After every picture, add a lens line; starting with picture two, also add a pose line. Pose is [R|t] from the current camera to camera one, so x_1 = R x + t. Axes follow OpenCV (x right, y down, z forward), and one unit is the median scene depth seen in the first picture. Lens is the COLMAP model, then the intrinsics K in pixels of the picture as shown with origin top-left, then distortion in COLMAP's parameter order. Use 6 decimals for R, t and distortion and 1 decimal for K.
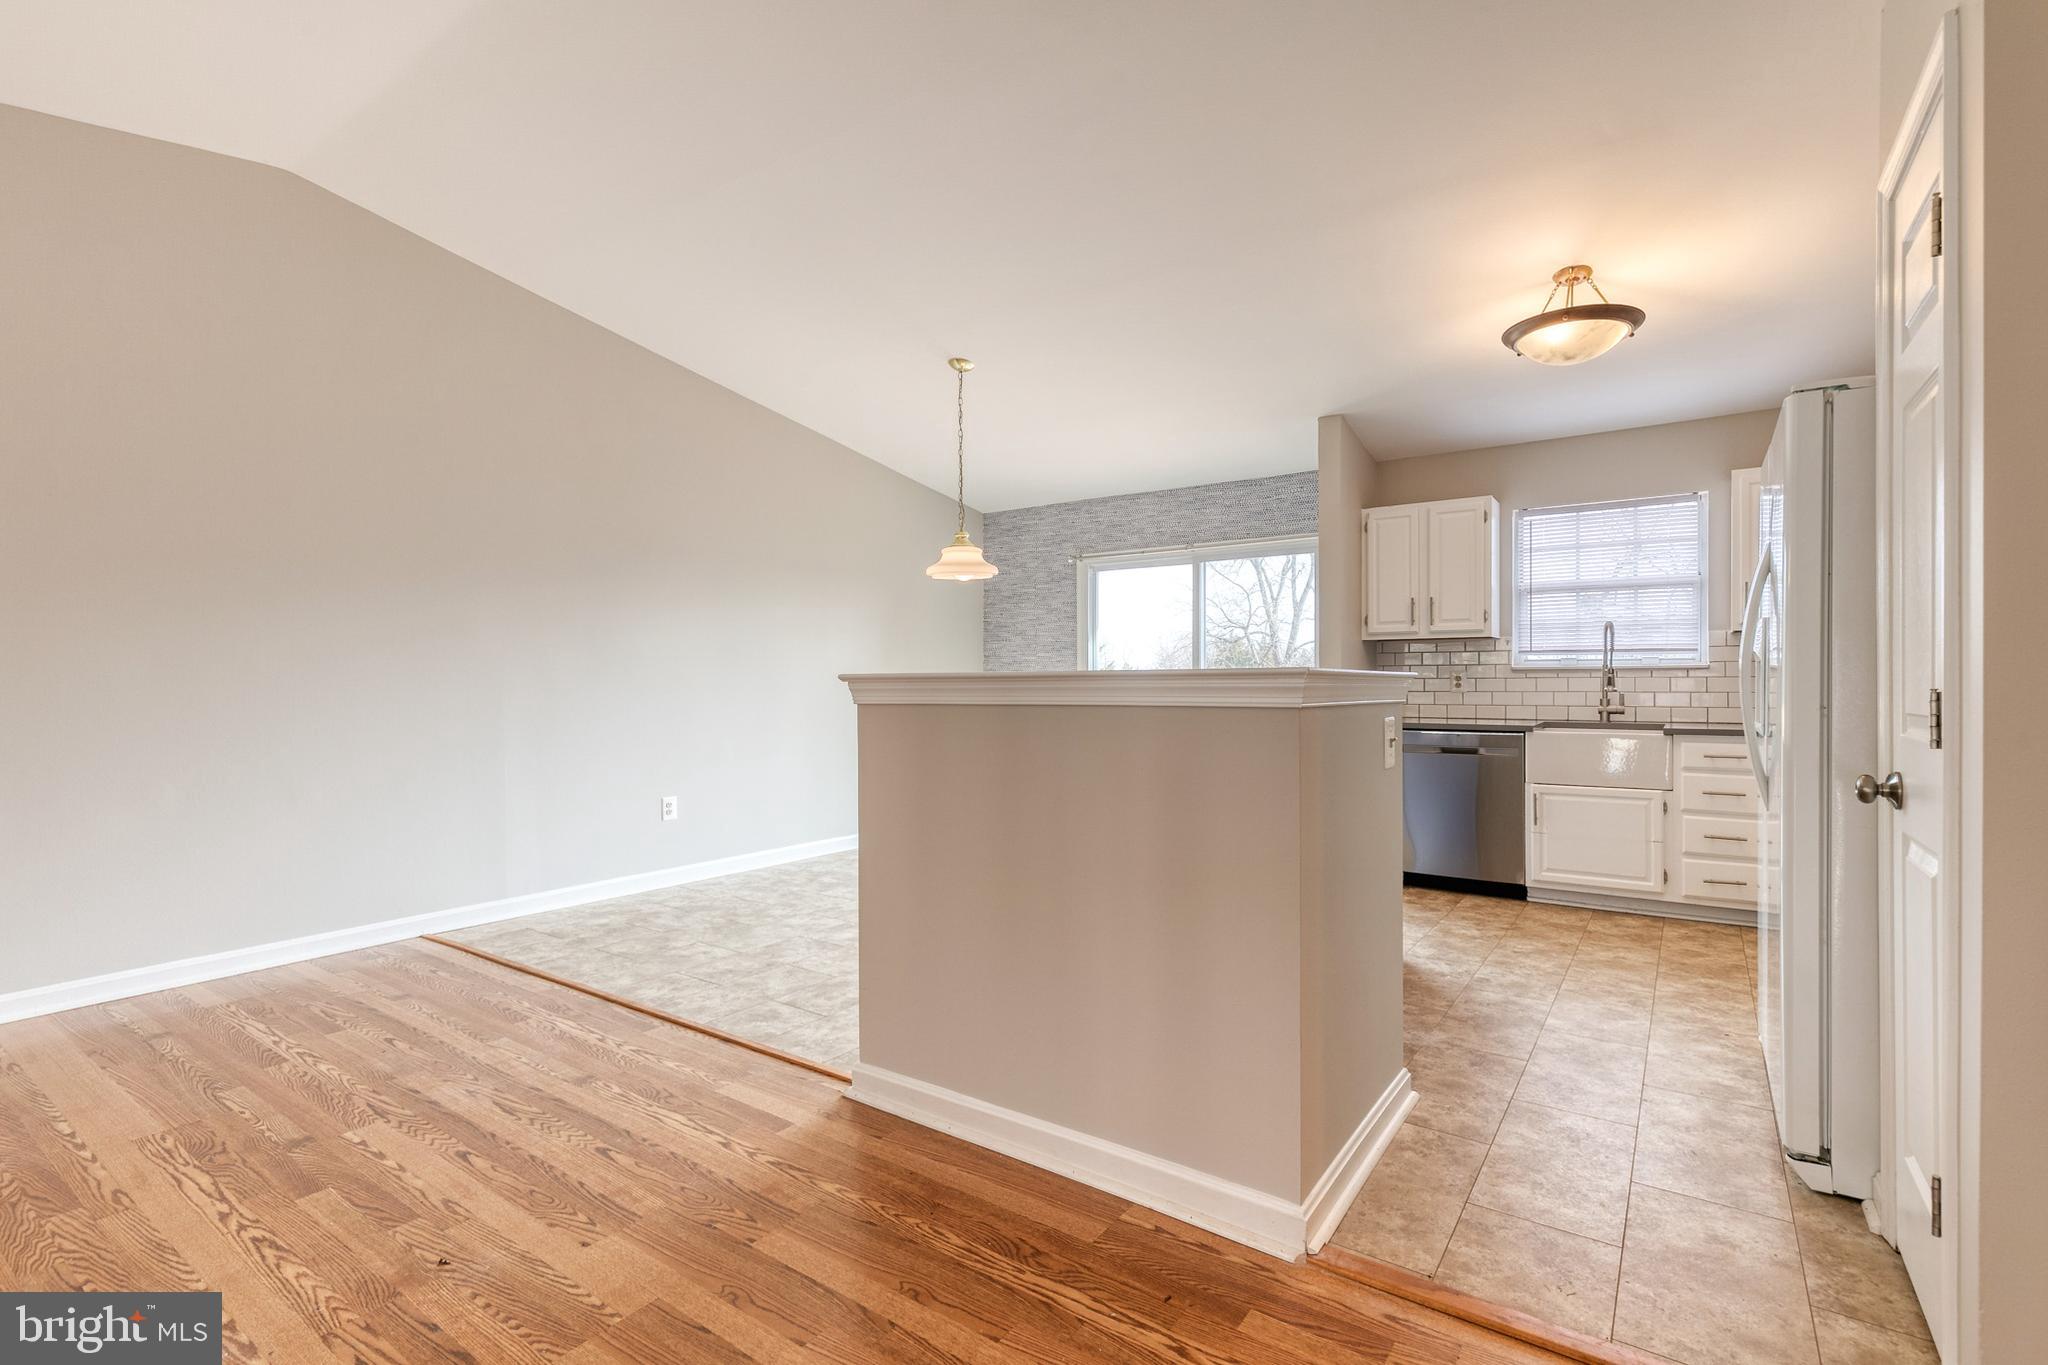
lens RADIAL K [[938.0, 0, 1038.7], [0, 938.0, 676.0], [0, 0, 1]] dist [0.013859, -0.003824]
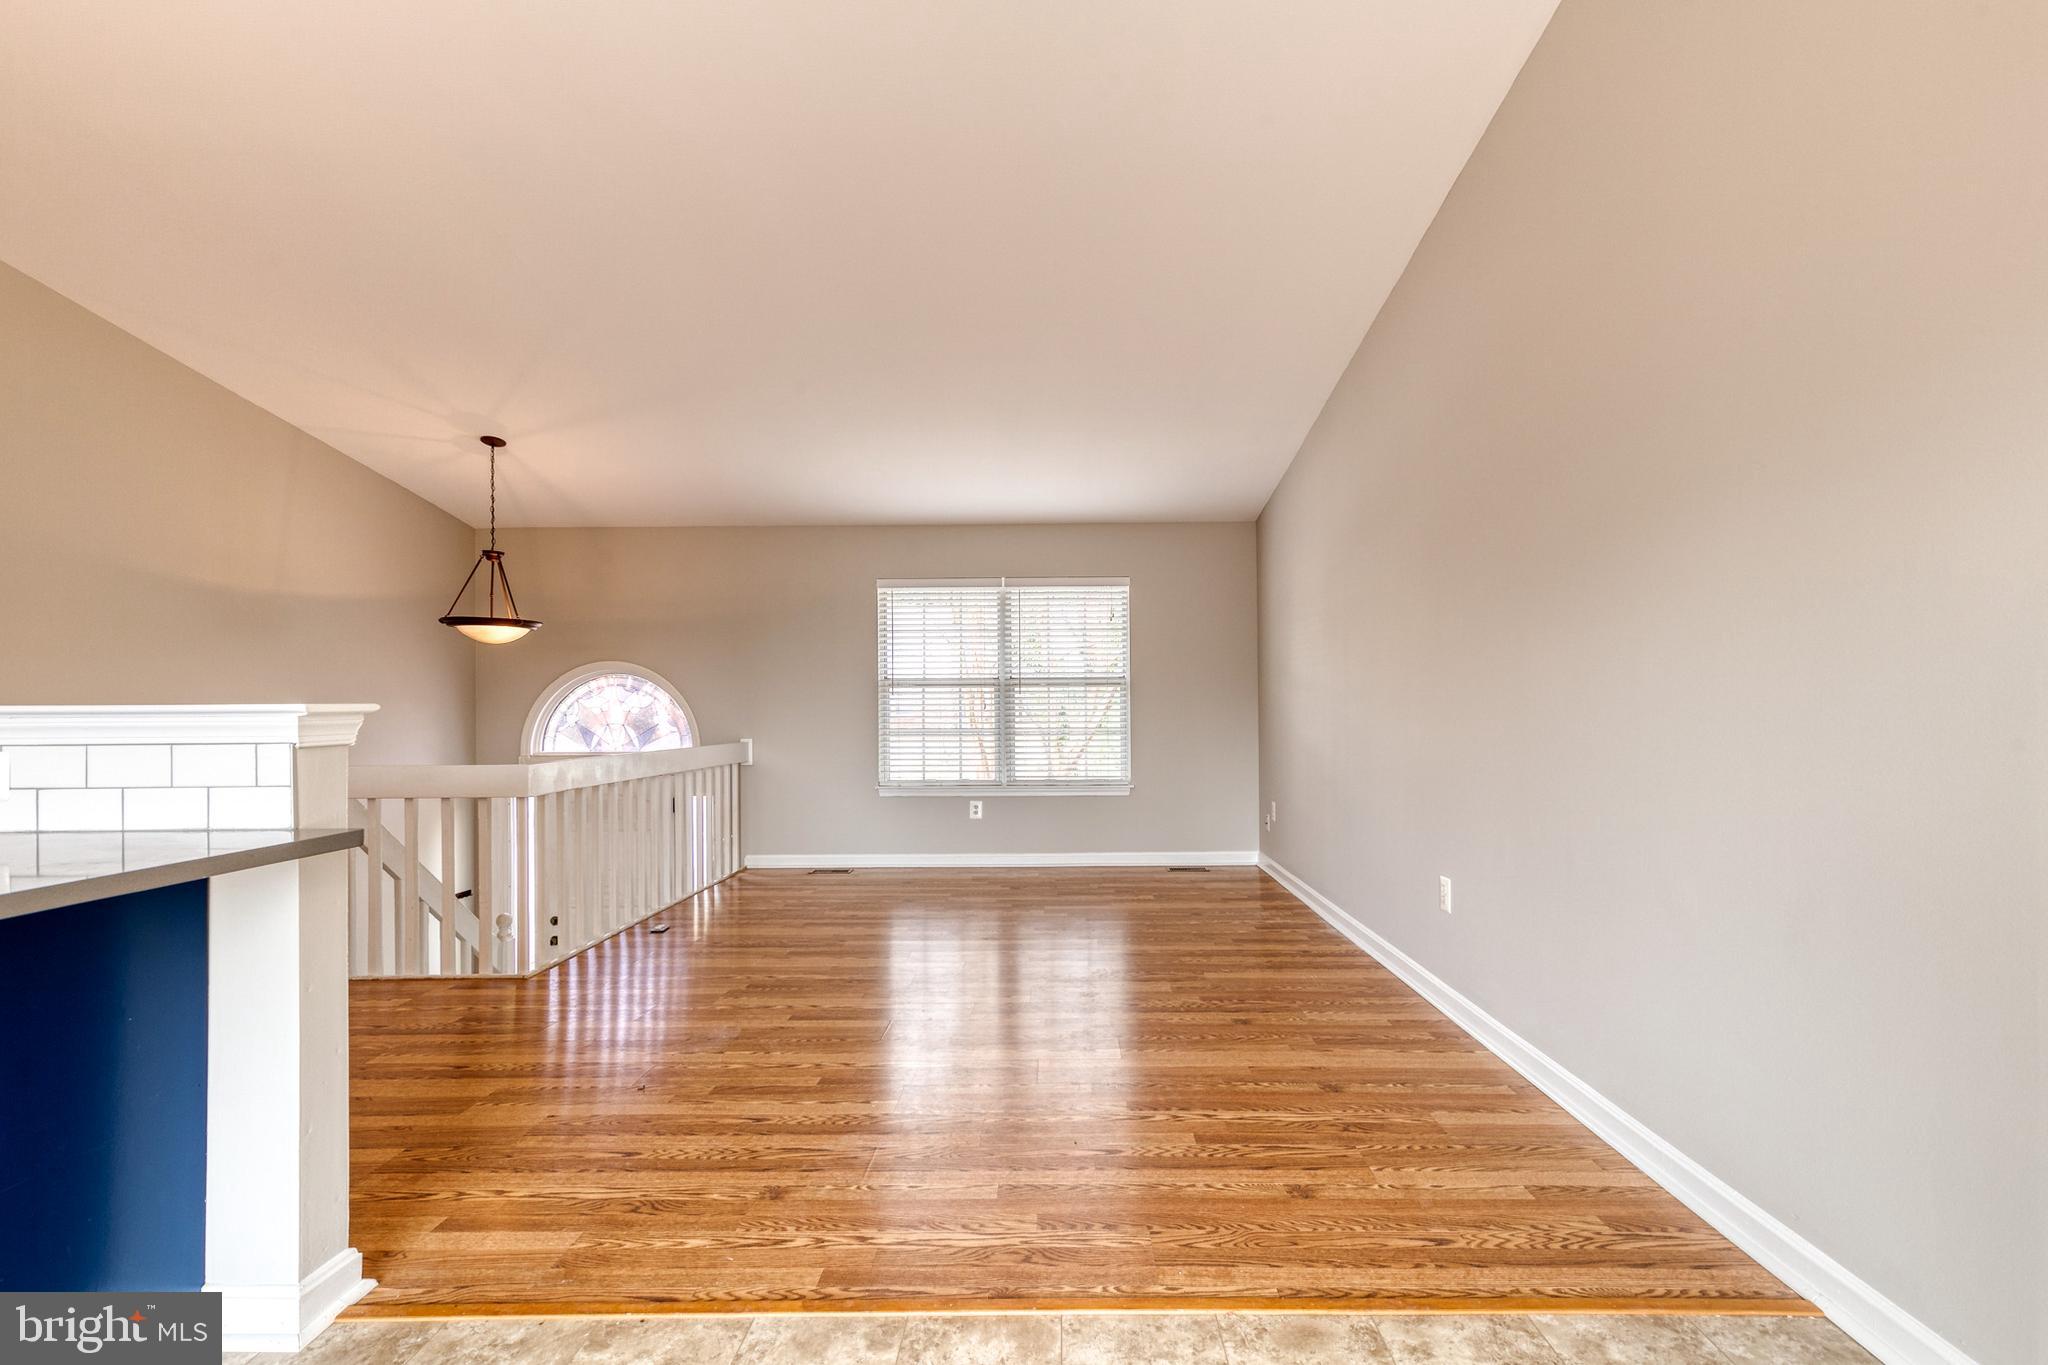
lens RADIAL K [[938.0, 0, 1053.7], [0, 938.0, 698.7], [0, 0, 1]] dist [0.013859, -0.003824]
pose [[-0.826201, 0.005934, -0.563344, -0.147301], [0.015121, 0.999818, -0.011646, 0.006682], [0.563172, -0.018140, -0.826140, 1.217406]]
